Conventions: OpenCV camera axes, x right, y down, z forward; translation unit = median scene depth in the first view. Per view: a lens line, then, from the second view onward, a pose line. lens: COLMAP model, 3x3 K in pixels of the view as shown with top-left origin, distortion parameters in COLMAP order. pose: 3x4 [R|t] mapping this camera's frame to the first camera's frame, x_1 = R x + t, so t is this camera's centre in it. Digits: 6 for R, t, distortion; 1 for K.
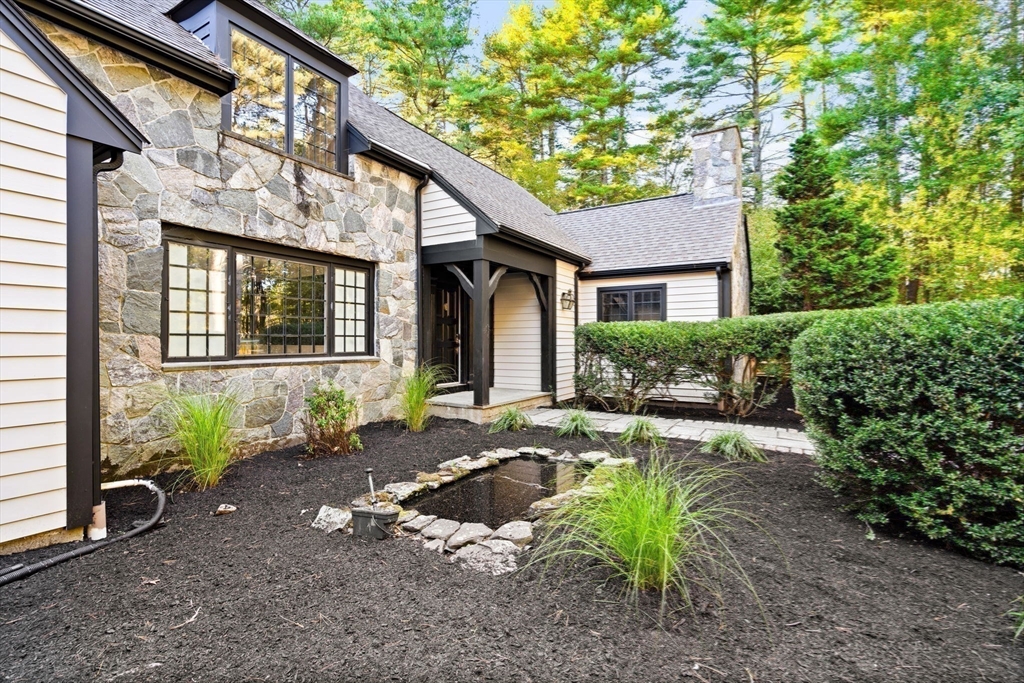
lens RADIAL K [[468.1, 0, 503.6], [0, 468.1, 339.9], [0, 0, 1]] dist [0.002770, 0.000208]
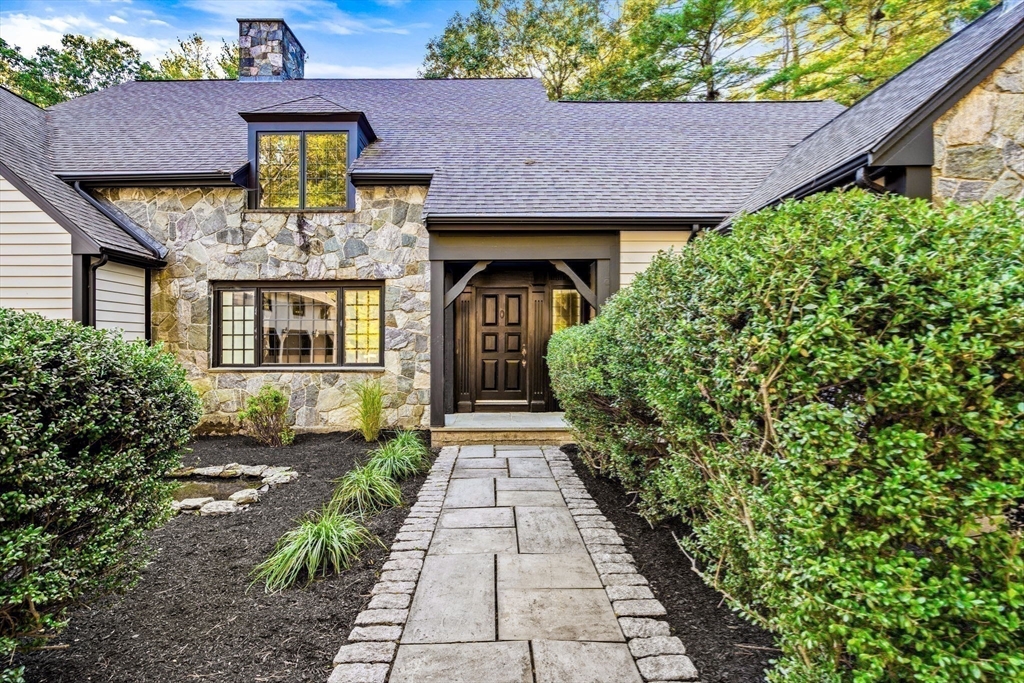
lens RADIAL K [[468.1, 0, 504.8], [0, 468.1, 345.8], [0, 0, 1]] dist [0.002770, 0.000208]
pose [[0.524662, -0.004265, -0.851300, 0.868448], [0.006458, 0.999979, -0.001030, -0.012371], [0.851286, -0.004957, 0.524678, 0.744076]]
